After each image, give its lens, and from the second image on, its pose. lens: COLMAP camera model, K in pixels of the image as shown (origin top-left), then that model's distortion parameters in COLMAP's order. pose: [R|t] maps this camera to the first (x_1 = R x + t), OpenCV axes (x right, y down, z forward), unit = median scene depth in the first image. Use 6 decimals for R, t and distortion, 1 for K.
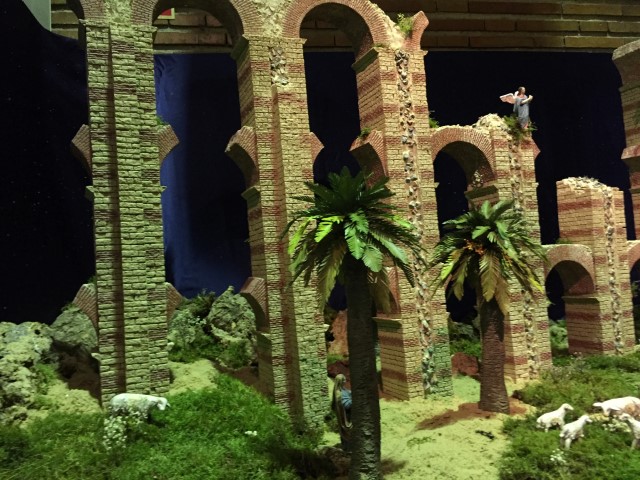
lens RADIAL K [[549.9, 0, 322.1], [0, 549.9, 237.1], [0, 0, 1]] dist [0.089441, -0.124542]
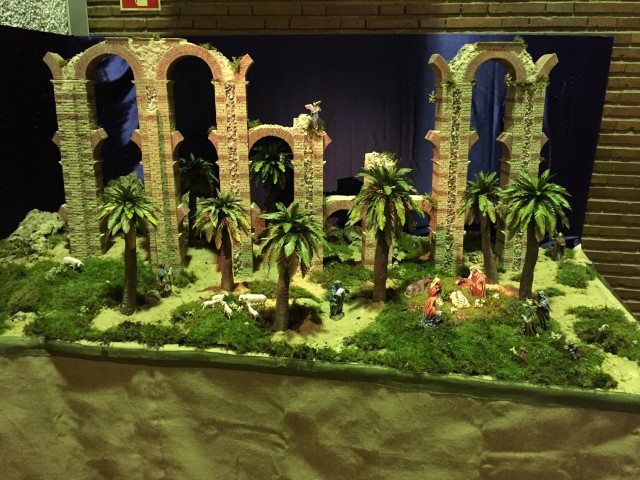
lens RADIAL K [[549.9, 0, 322.1], [0, 549.9, 237.1], [0, 0, 1]] dist [0.089441, -0.124542]
pose [[0.946082, 0.146064, -0.289125, 0.971271], [-0.051716, 0.949226, 0.310314, -0.429811], [0.319771, -0.278631, 0.905600, -0.575395]]
